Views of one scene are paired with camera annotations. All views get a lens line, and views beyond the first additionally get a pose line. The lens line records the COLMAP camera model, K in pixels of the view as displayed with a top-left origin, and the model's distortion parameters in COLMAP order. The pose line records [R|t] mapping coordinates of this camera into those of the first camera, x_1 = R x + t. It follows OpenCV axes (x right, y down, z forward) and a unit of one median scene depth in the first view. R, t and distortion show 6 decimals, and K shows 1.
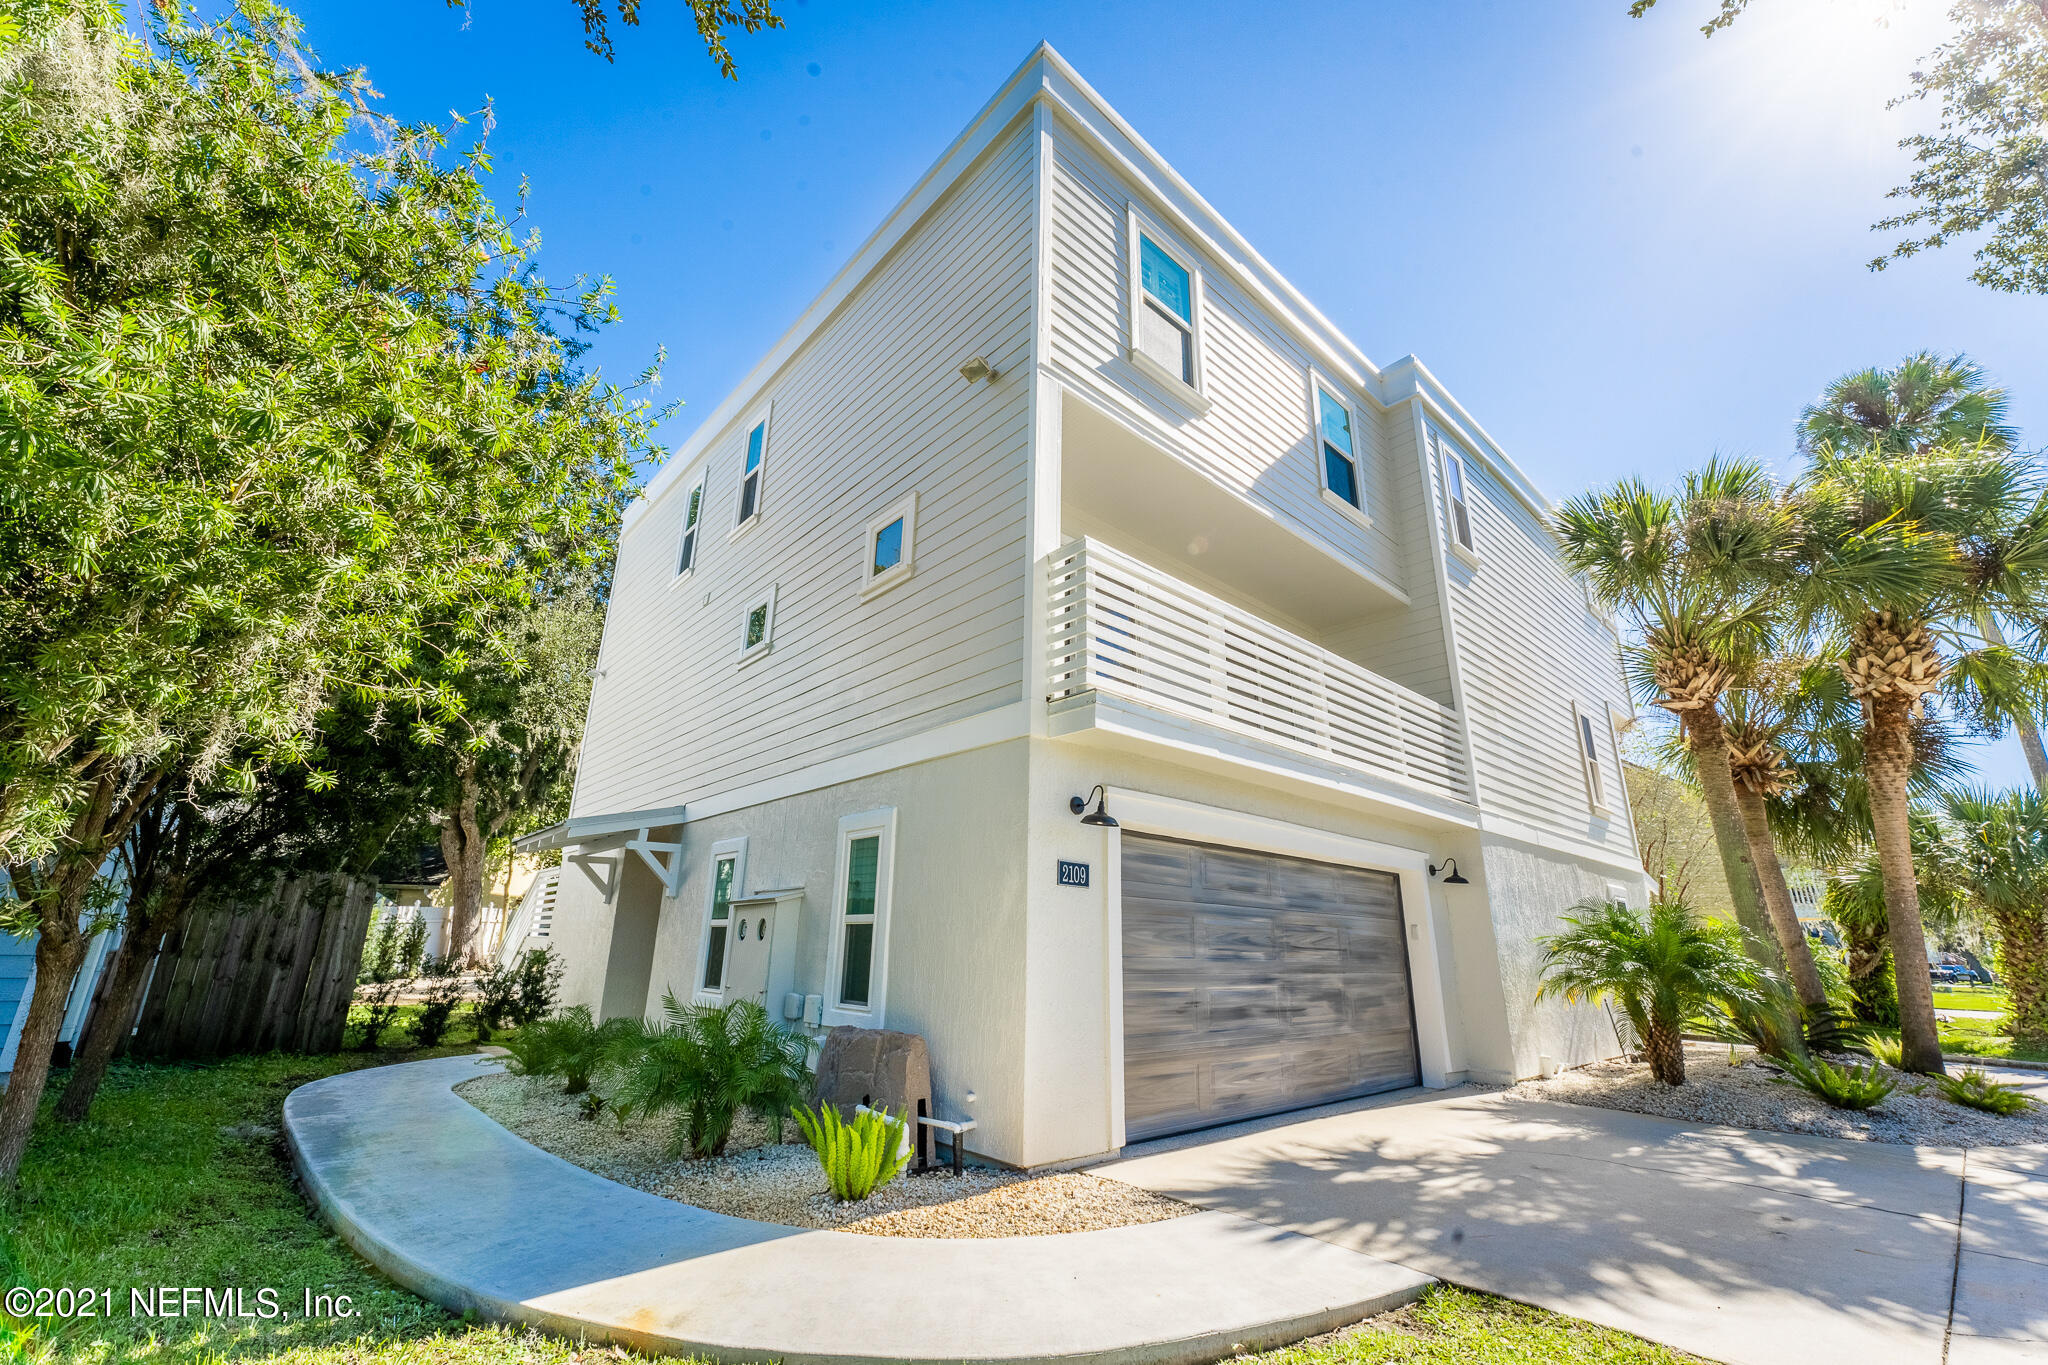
lens RADIAL K [[832.5, 0, 1015.6], [0, 832.5, 697.6], [0, 0, 1]] dist [-0.001272, 0.000286]
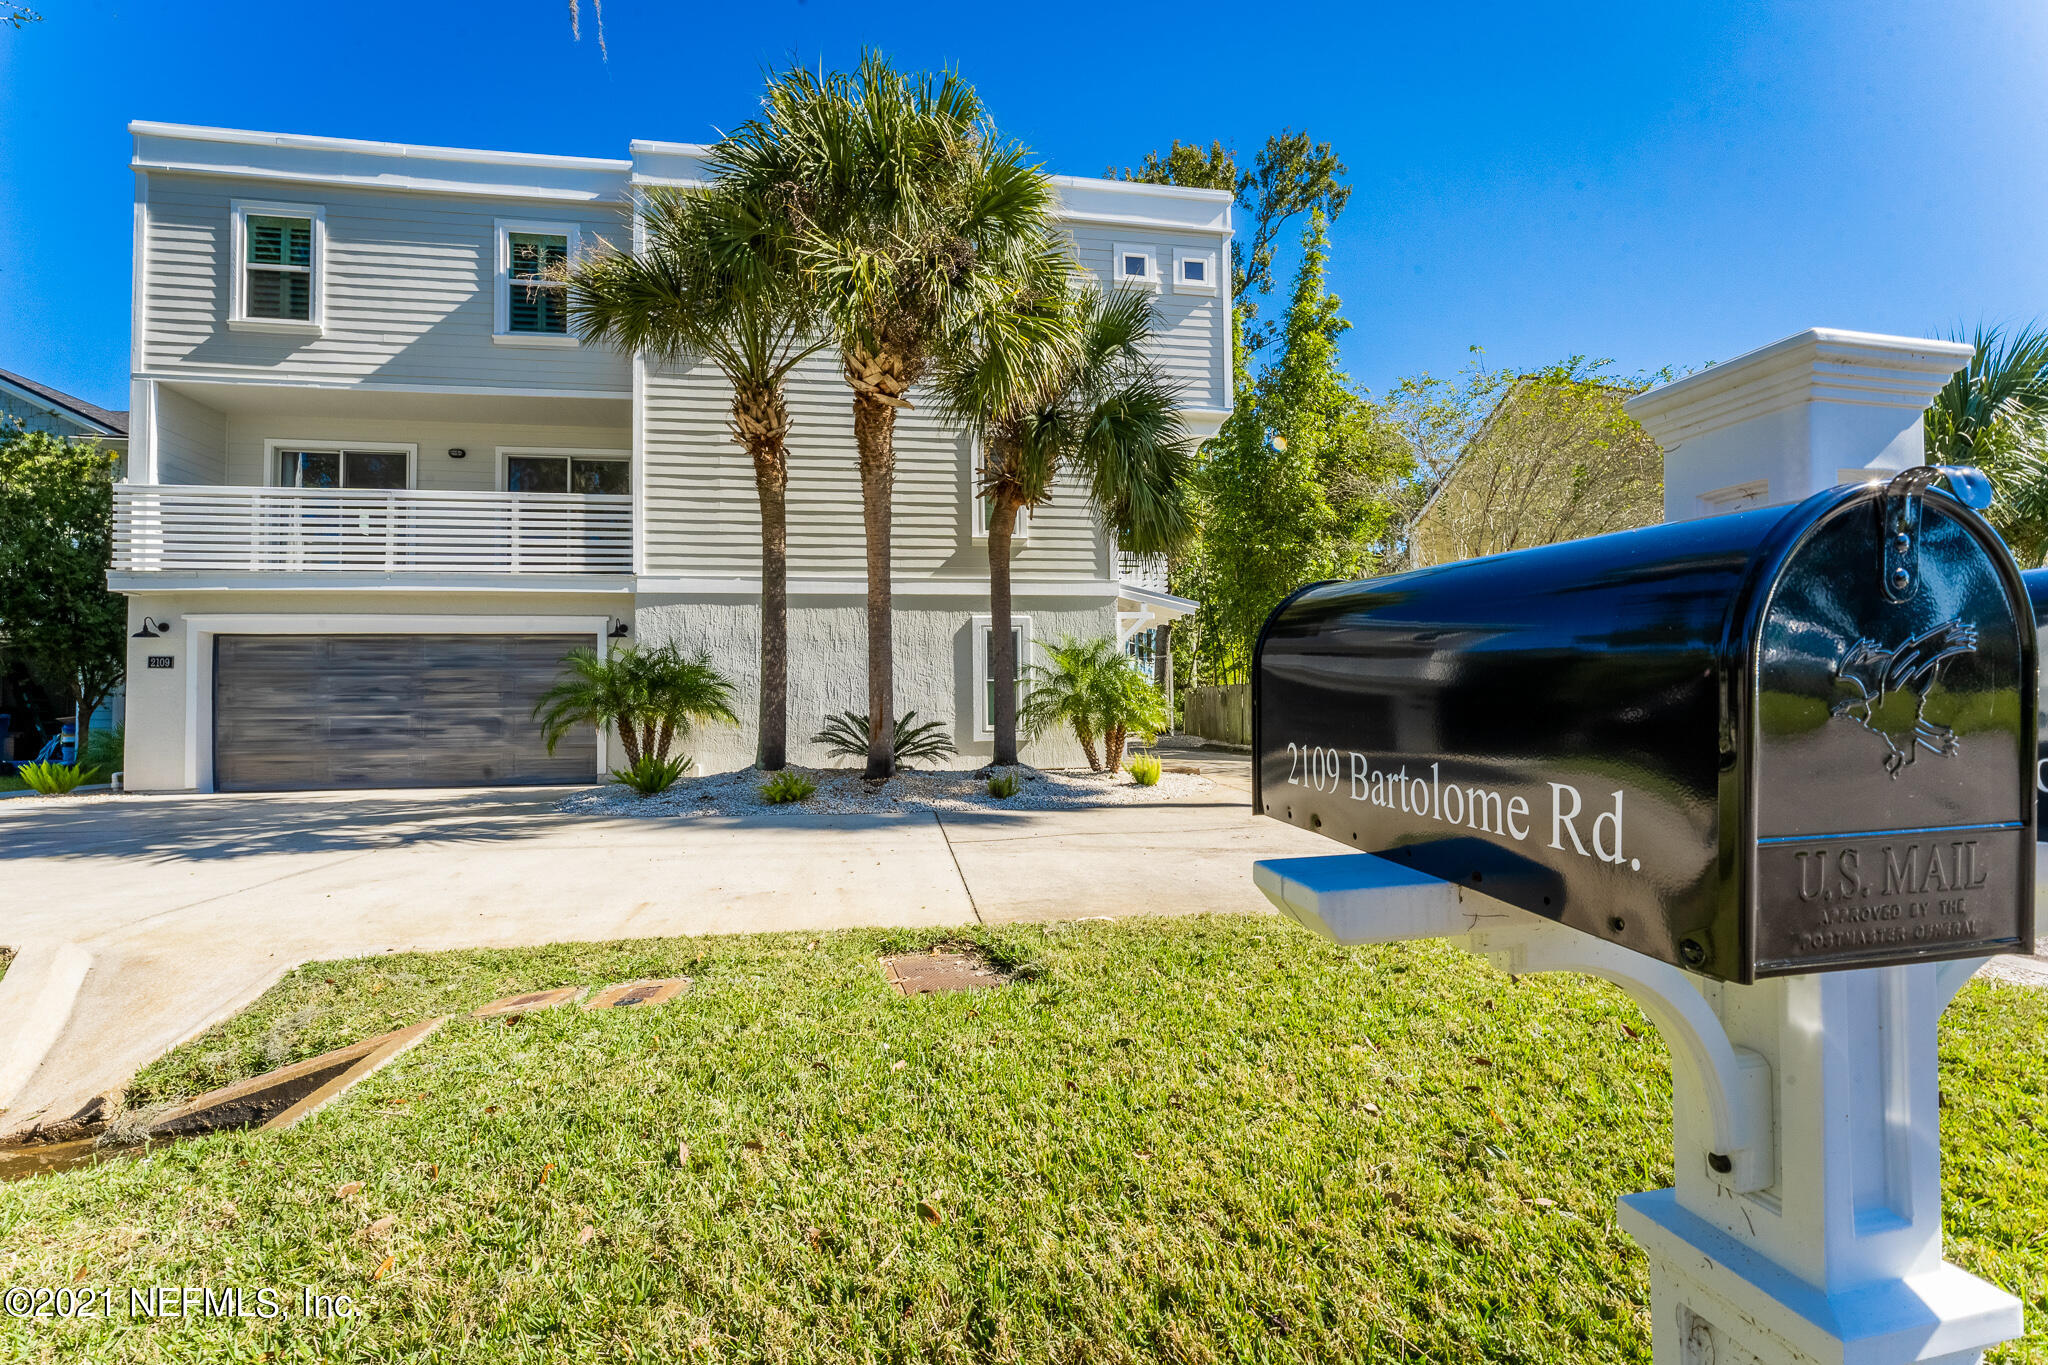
lens RADIAL K [[832.5, 0, 1021.1], [0, 832.5, 685.7], [0, 0, 1]] dist [-0.001272, 0.000286]
pose [[0.836741, -0.048808, -0.545419, 2.191947], [0.187416, 0.961394, 0.201487, 0.191723], [0.514528, -0.270813, 0.813585, 0.326443]]
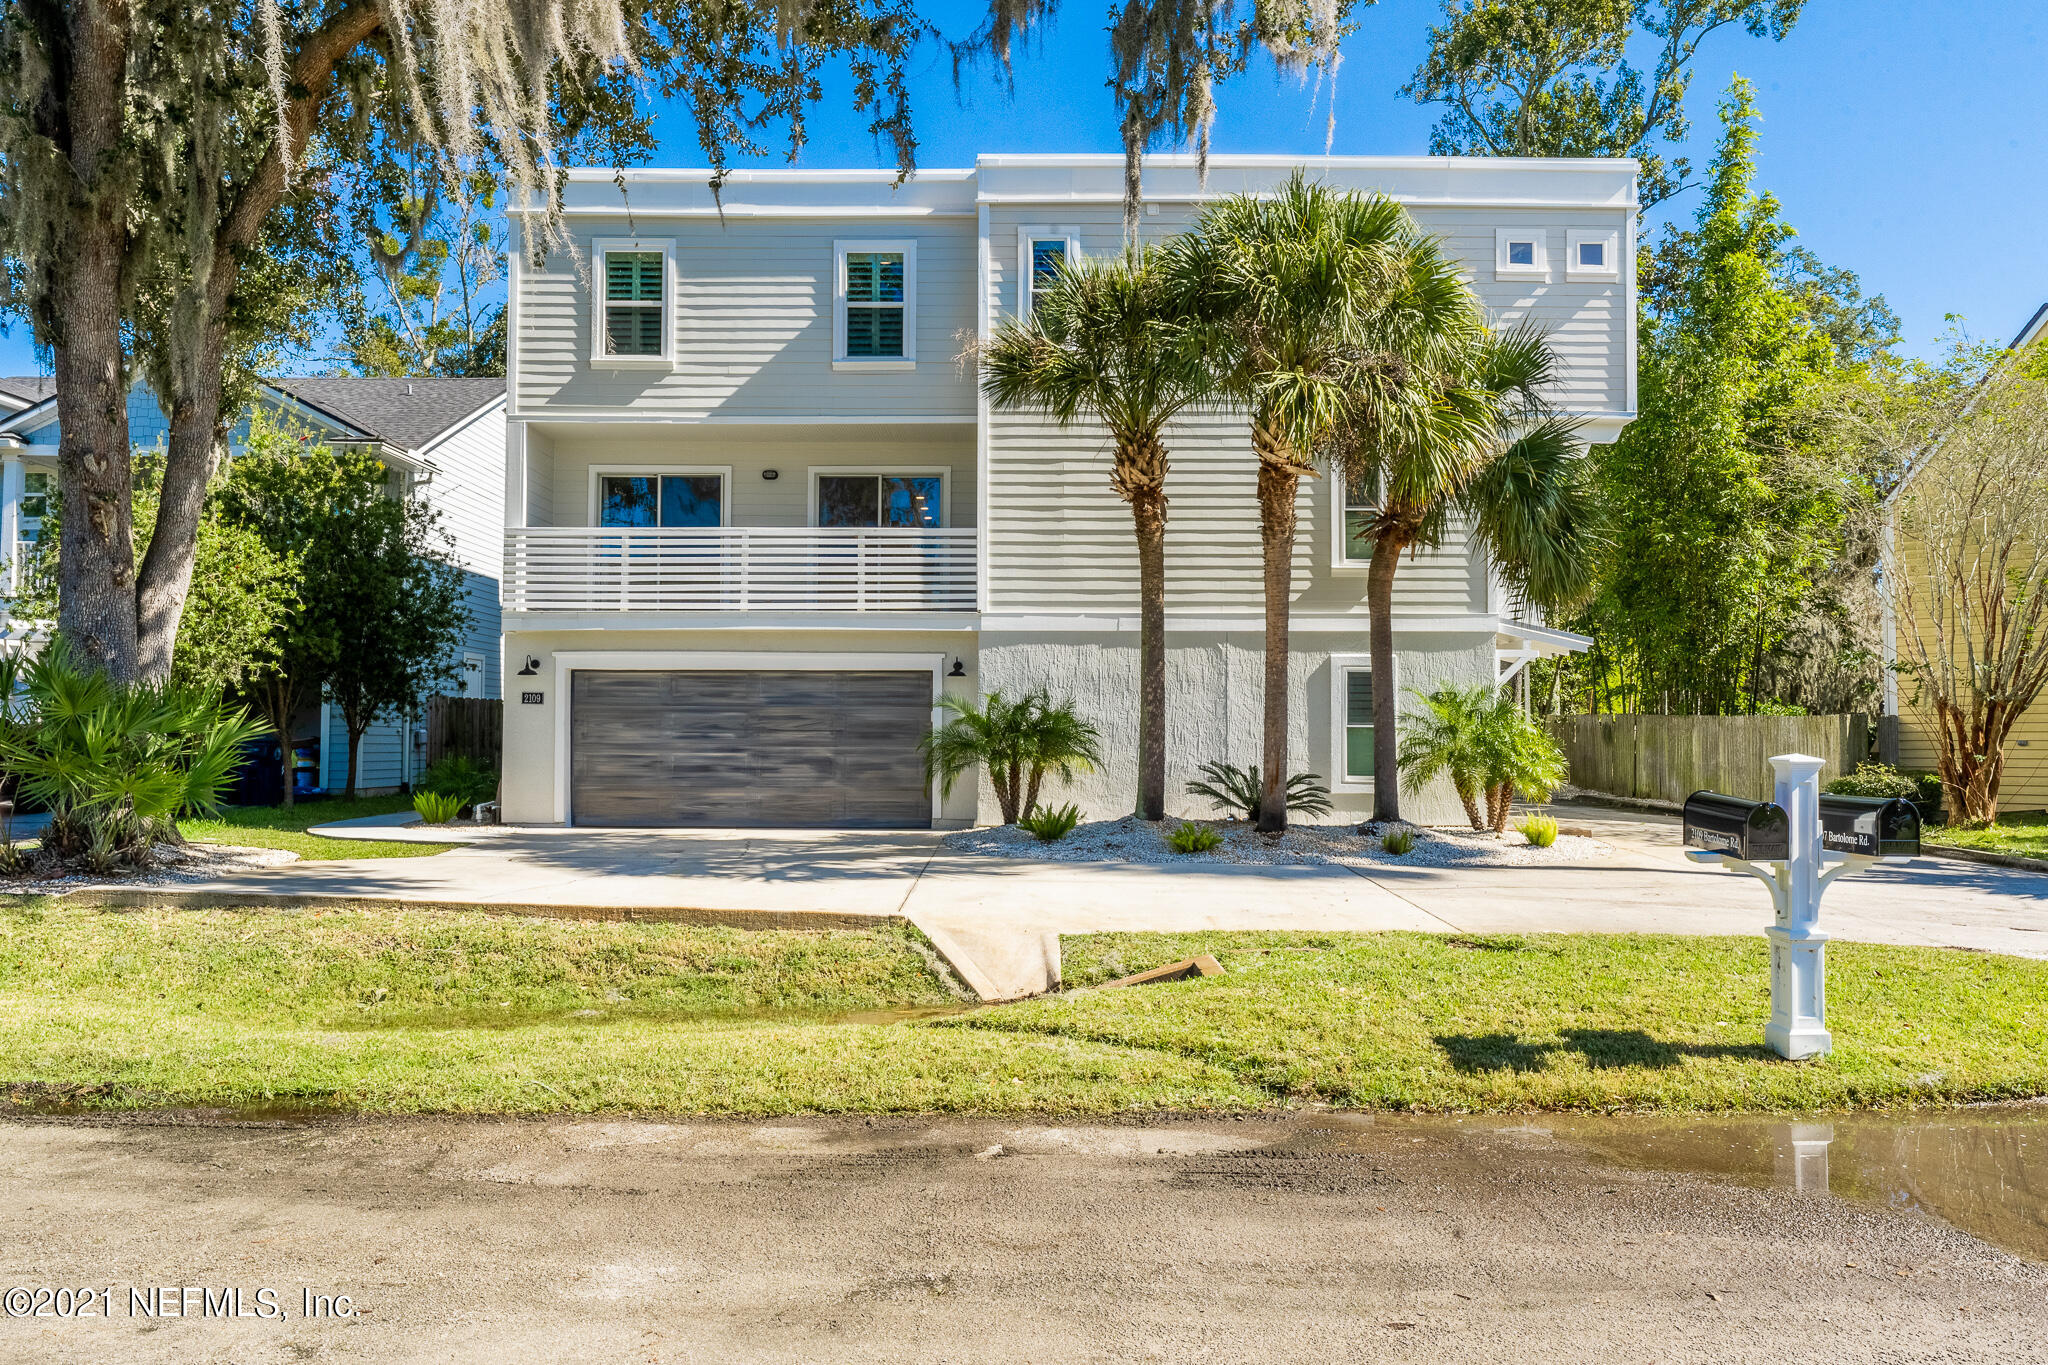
lens RADIAL K [[1381.9, 0, 1019.4], [0, 1381.9, 686.9], [0, 0, 1]] dist [-0.008228, -0.002551]
pose [[0.745594, -0.035222, -0.665469, 2.453302], [0.204390, 0.962560, 0.178053, -0.132449], [0.634282, -0.268771, 0.724878, -0.524836]]
